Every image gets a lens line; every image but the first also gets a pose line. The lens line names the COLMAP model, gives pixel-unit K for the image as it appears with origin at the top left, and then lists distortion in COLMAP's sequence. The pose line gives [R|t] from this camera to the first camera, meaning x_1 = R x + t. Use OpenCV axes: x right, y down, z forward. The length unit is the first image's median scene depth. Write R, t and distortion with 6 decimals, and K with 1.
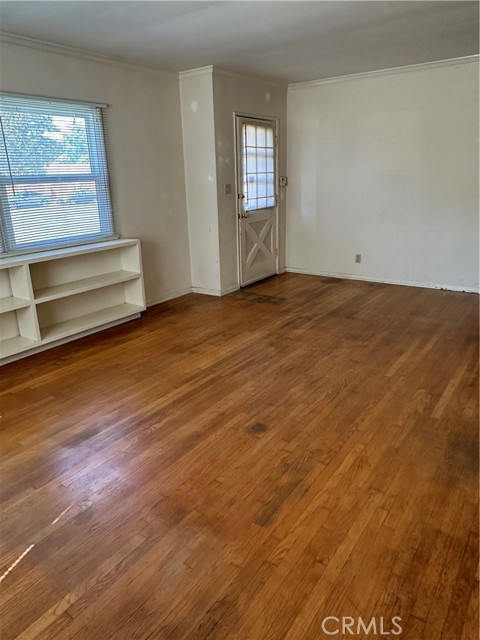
lens RADIAL K [[443.2, 0, 240.0], [0, 443.2, 320.0], [0, 0, 1]] dist [-0.002571, -0.001681]
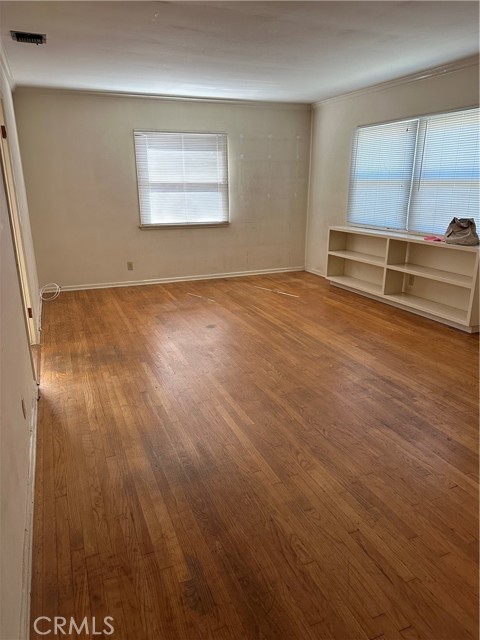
lens RADIAL K [[449.4, 0, 240.0], [0, 449.4, 320.0], [0, 0, 1]] dist [0.085981, -0.001207]
pose [[-0.532154, 0.277539, -0.799865, 1.012888], [-0.243718, 0.854538, 0.458656, -0.454472], [0.810811, 0.439017, -0.387104, 1.278804]]
